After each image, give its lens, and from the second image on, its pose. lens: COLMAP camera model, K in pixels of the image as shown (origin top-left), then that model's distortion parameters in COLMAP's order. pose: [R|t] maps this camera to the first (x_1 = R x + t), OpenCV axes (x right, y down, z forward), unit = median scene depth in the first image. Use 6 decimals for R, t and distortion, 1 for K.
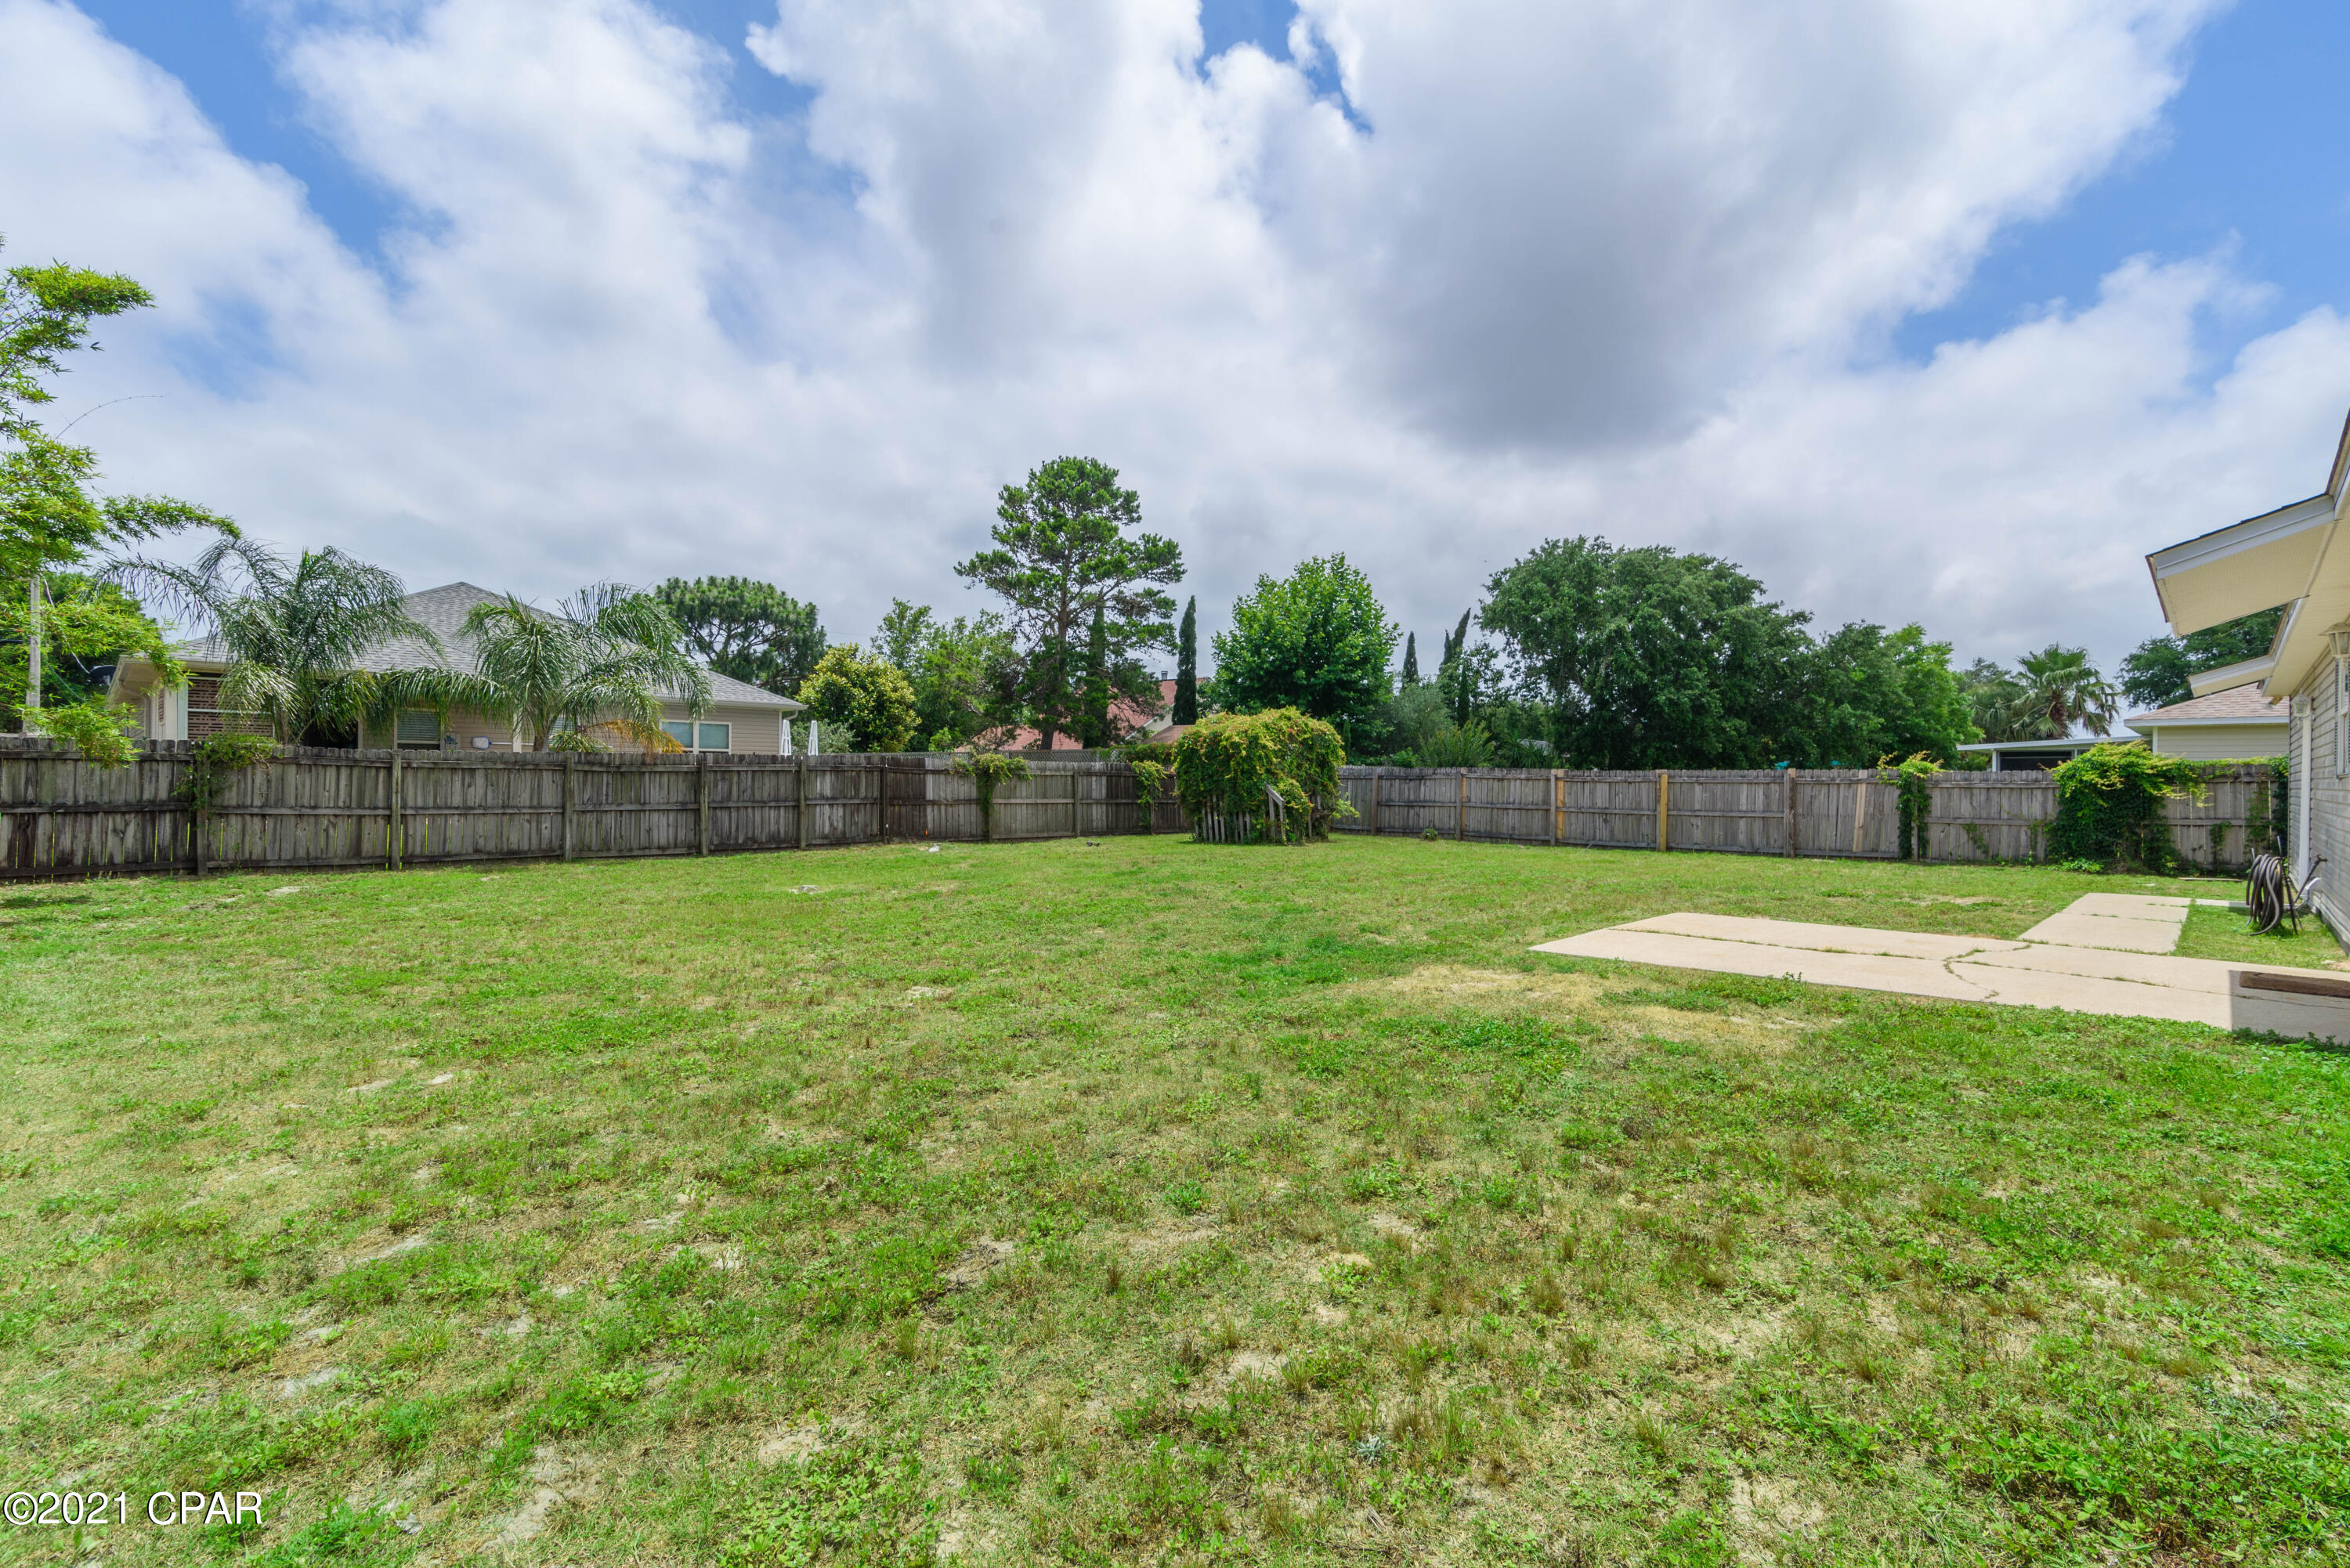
lens RADIAL K [[1068.7, 0, 1177.8], [0, 1068.7, 785.7], [0, 0, 1]] dist [0.013719, 0.000170]
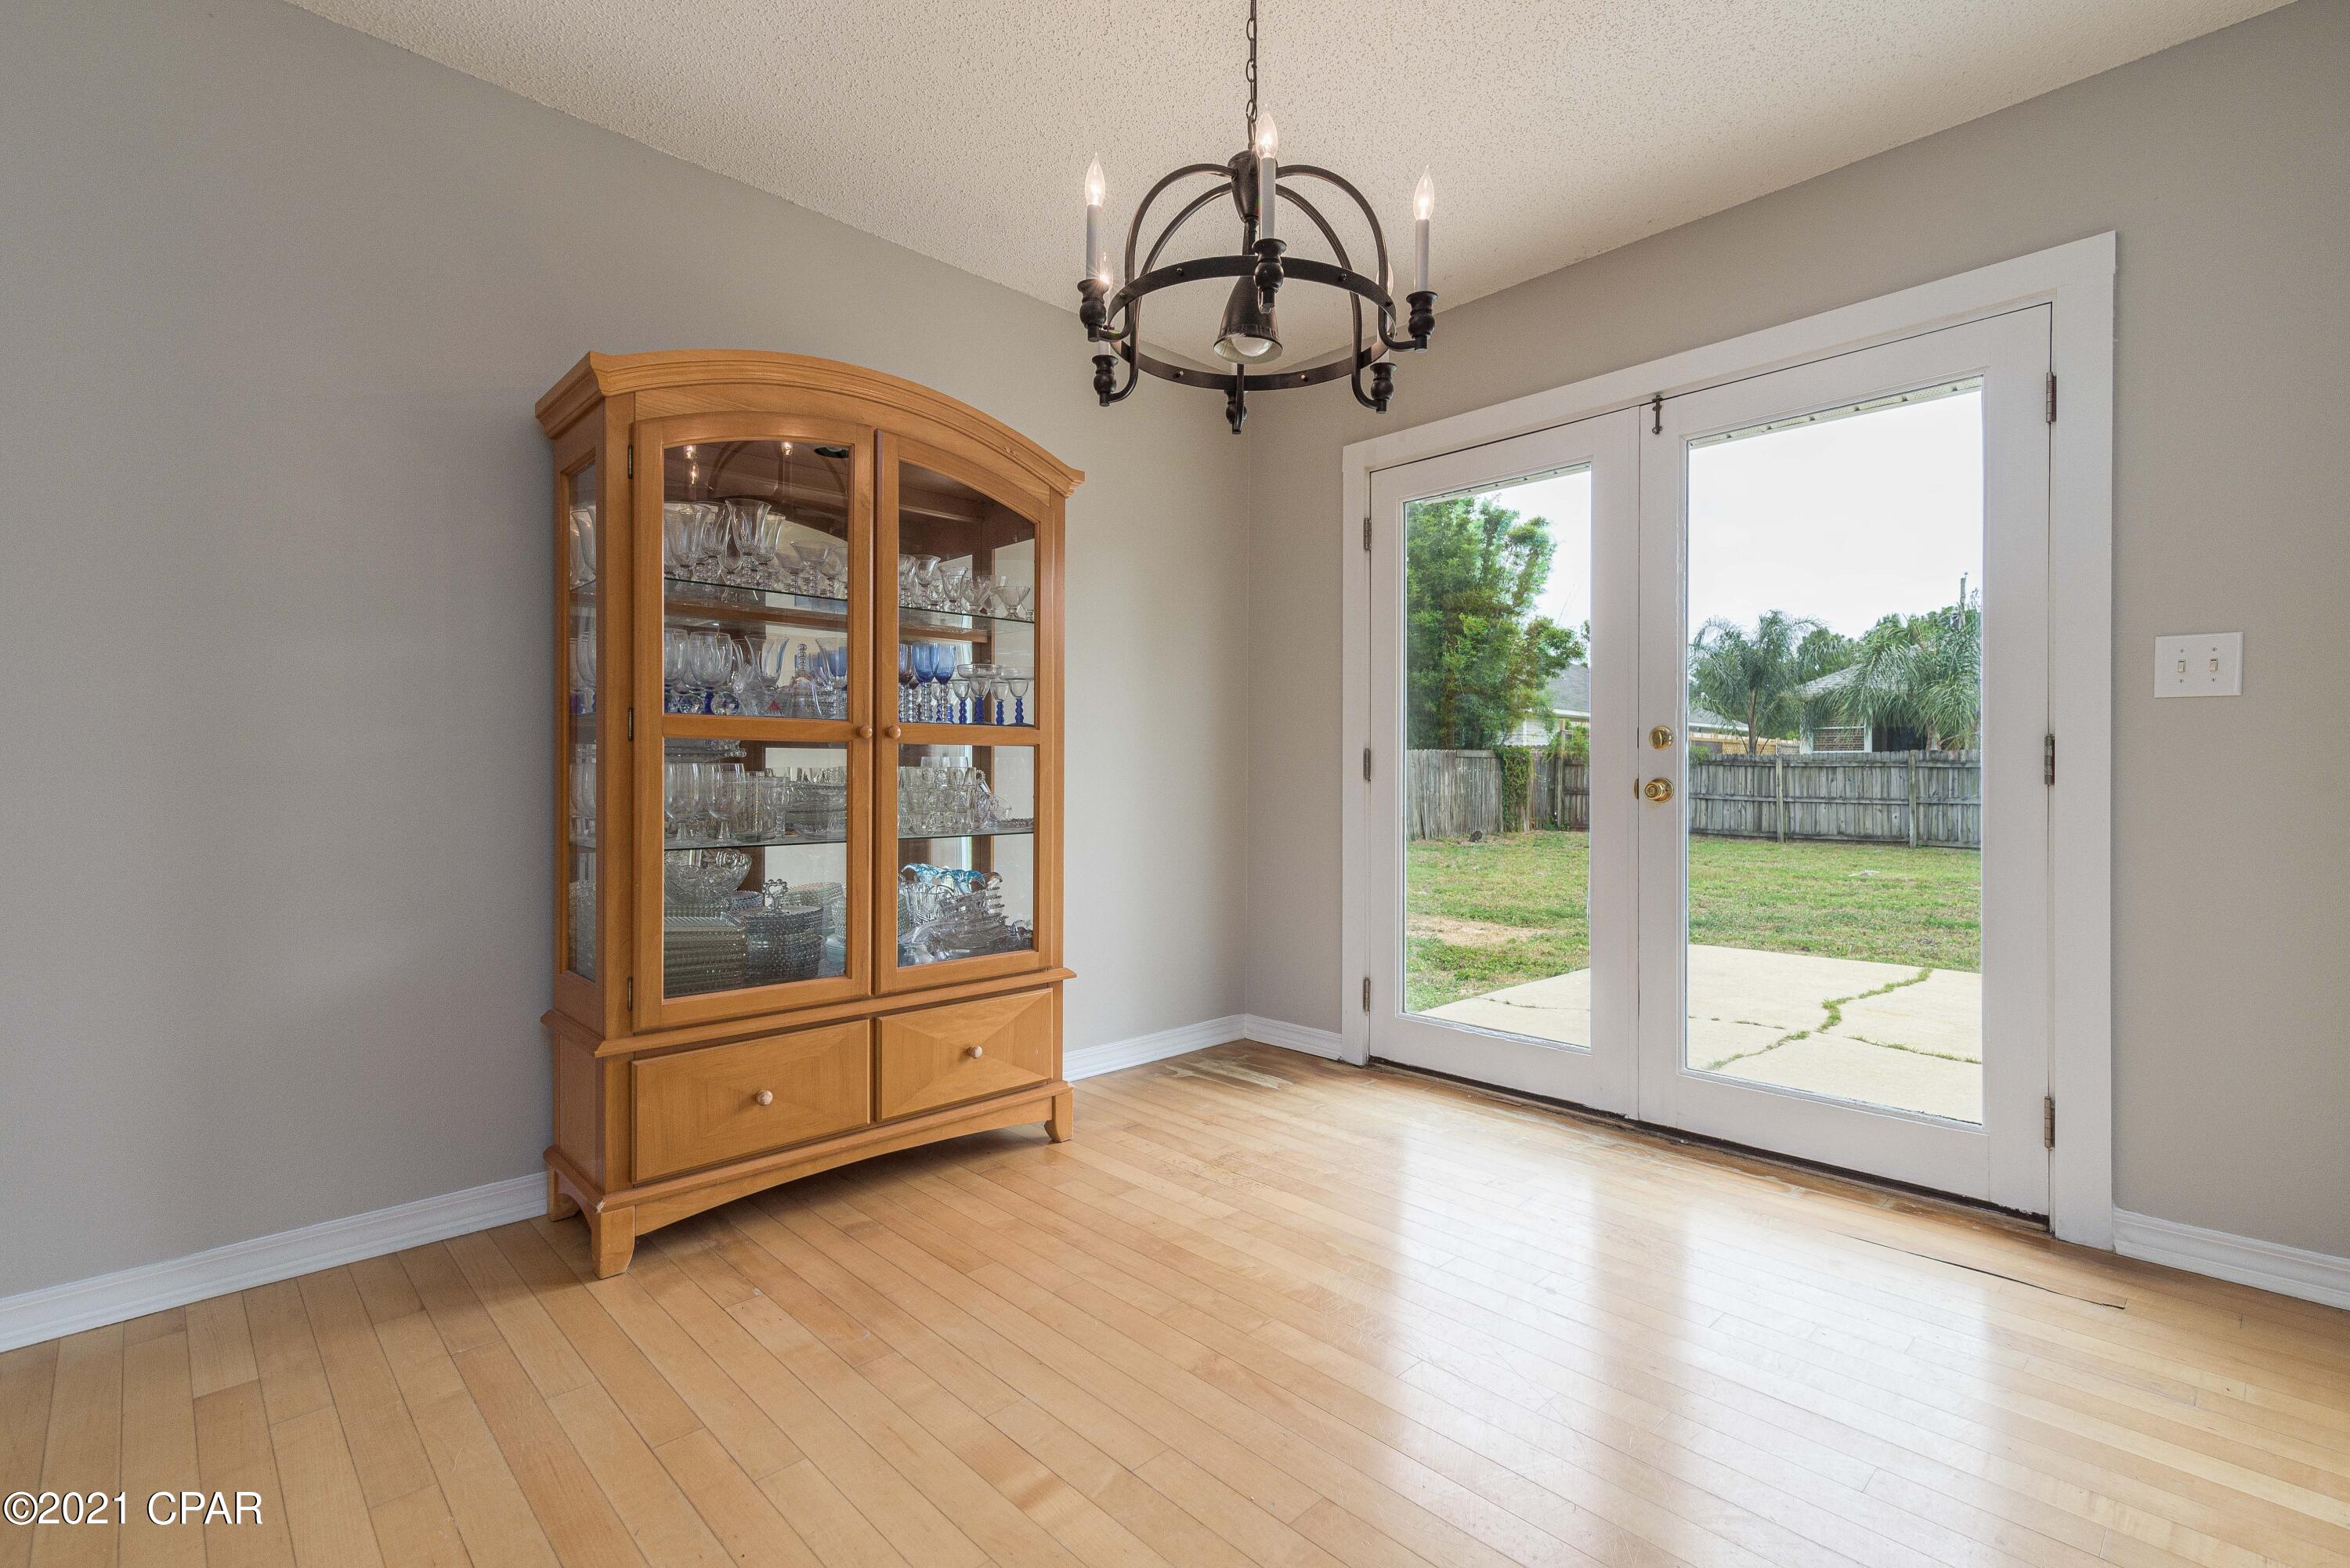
lens RADIAL K [[1068.7, 0, 1199.6], [0, 1068.7, 776.9], [0, 0, 1]] dist [0.013719, 0.000170]
pose [[-0.023288, -0.001718, -0.999727, 0.566257], [-0.005258, 0.999985, -0.001596, 0.001414], [0.999715, 0.005220, -0.023297, 0.276357]]
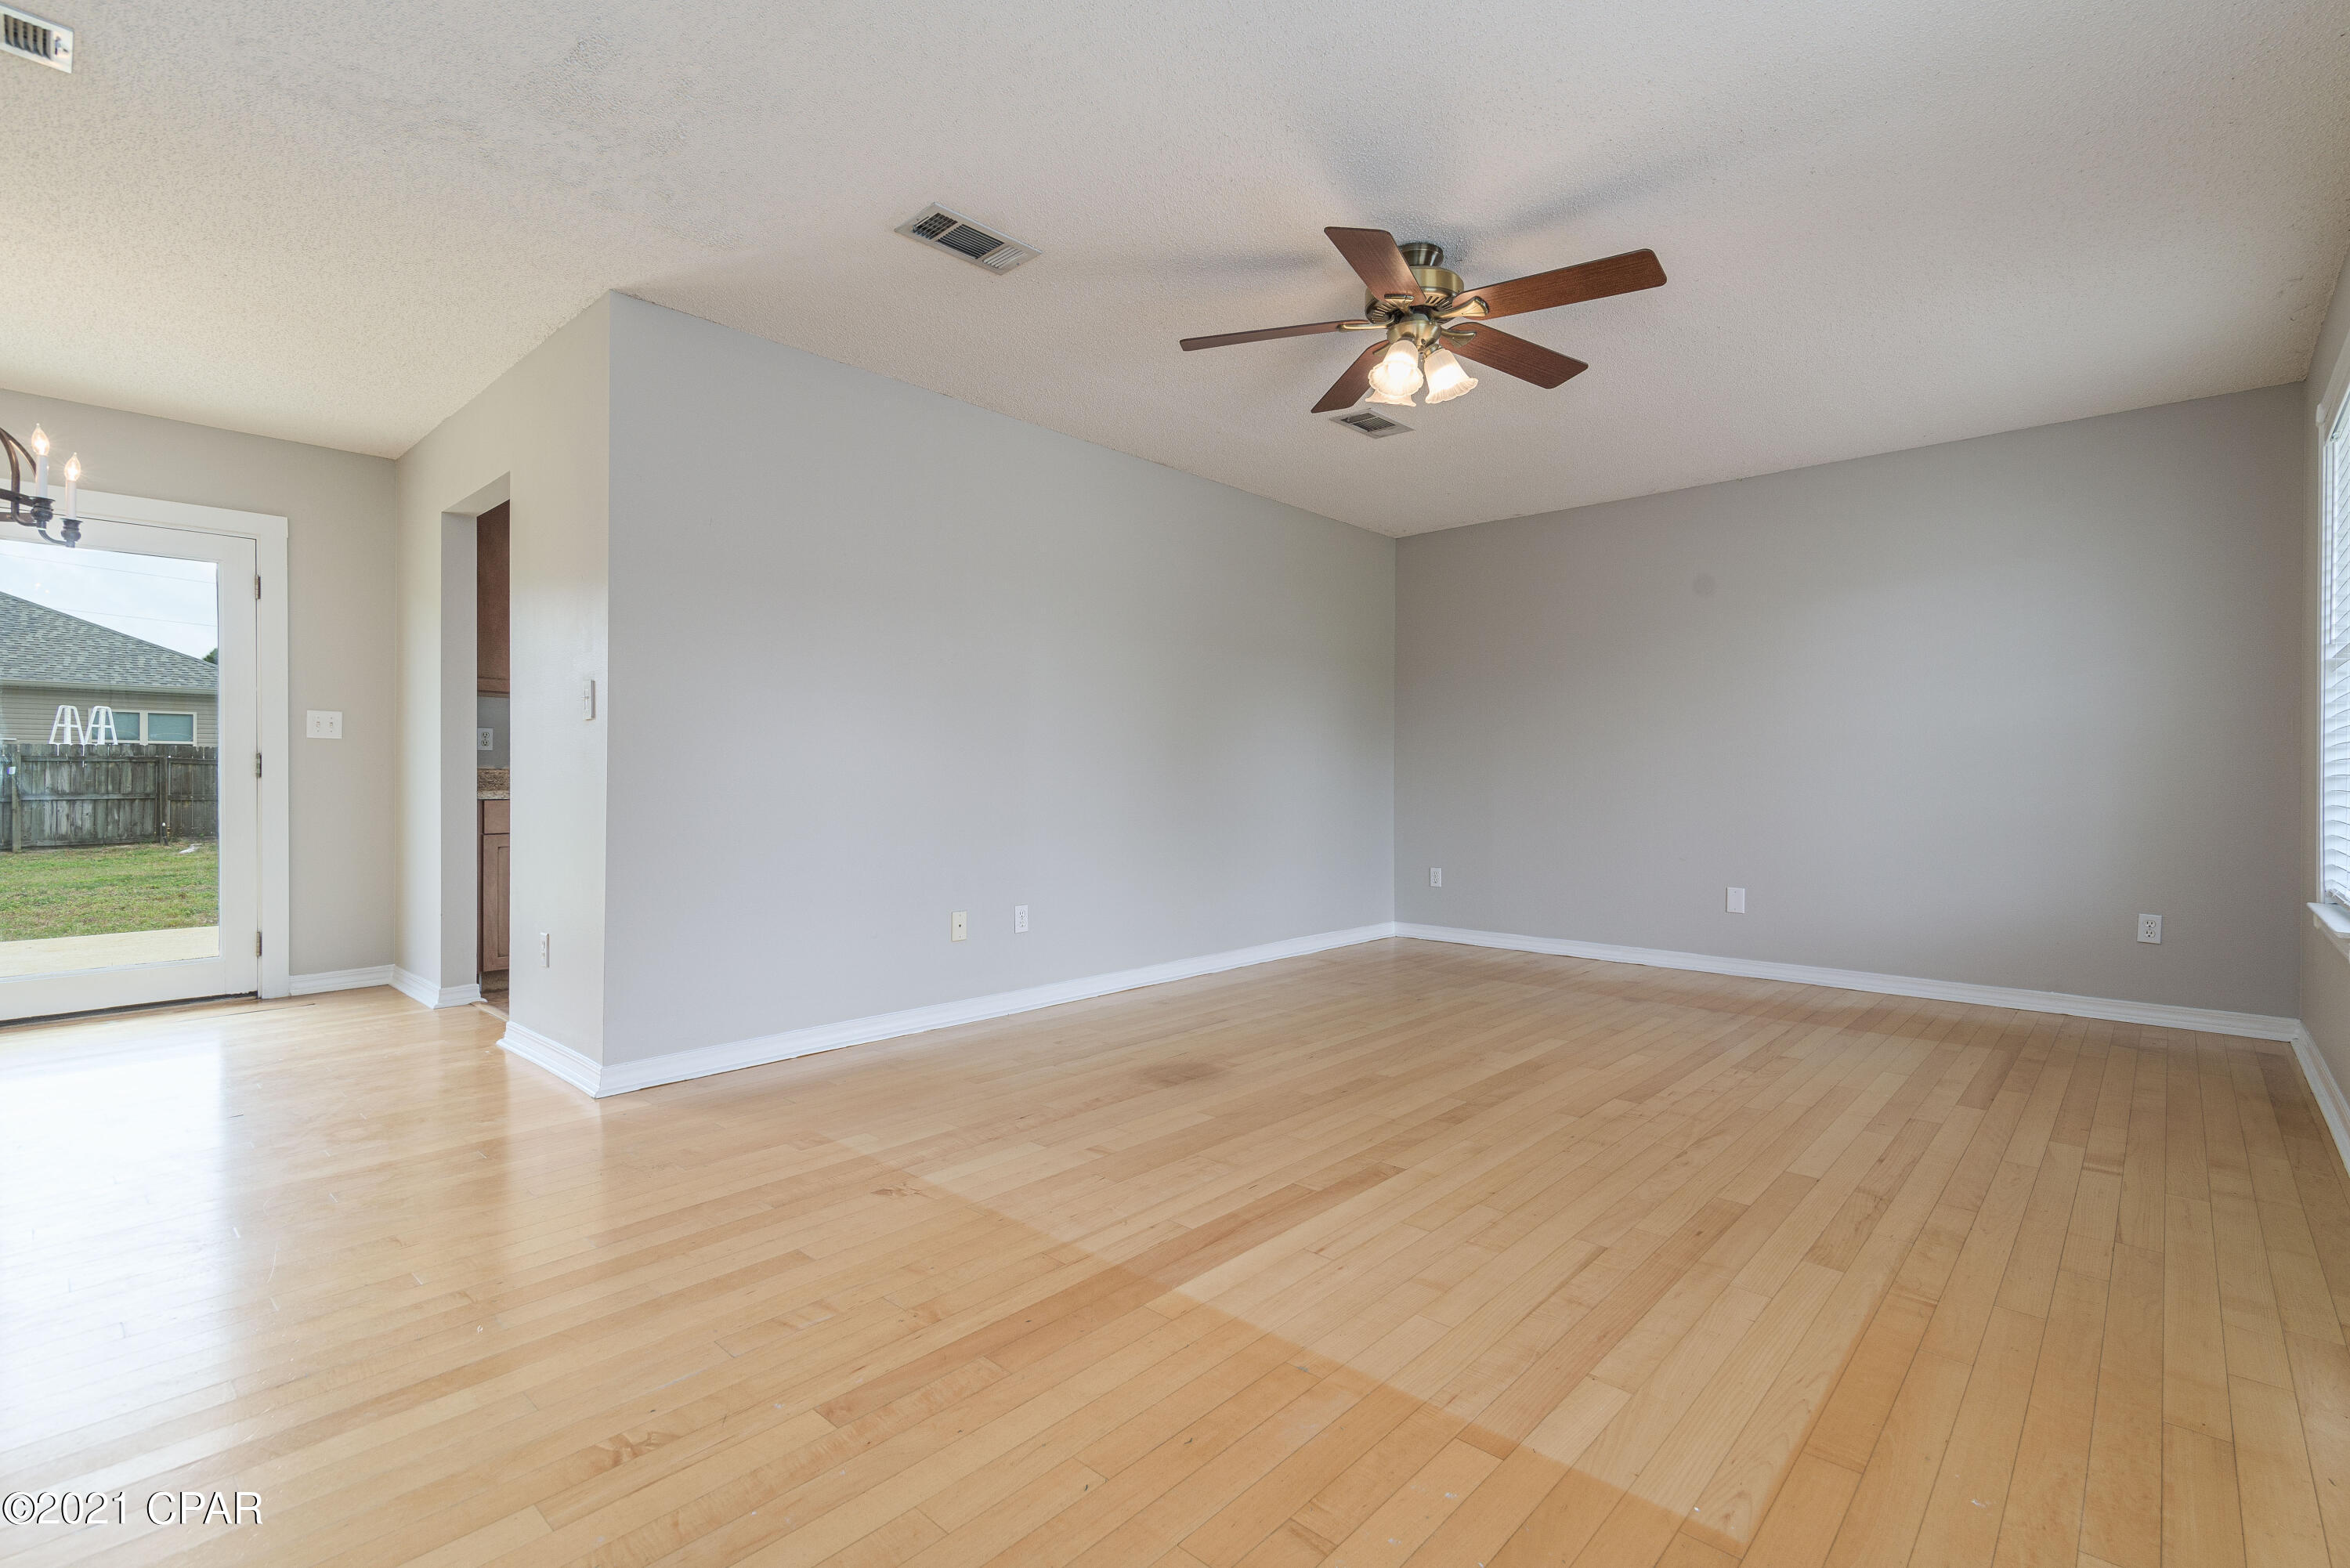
lens RADIAL K [[1068.7, 0, 1181.2], [0, 1068.7, 783.3], [0, 0, 1]] dist [0.013719, 0.000170]
pose [[0.999649, -0.001329, 0.026451, 0.654432], [0.001259, 0.999996, 0.002686, 0.002543], [-0.026455, -0.002652, 0.999646, 0.101902]]
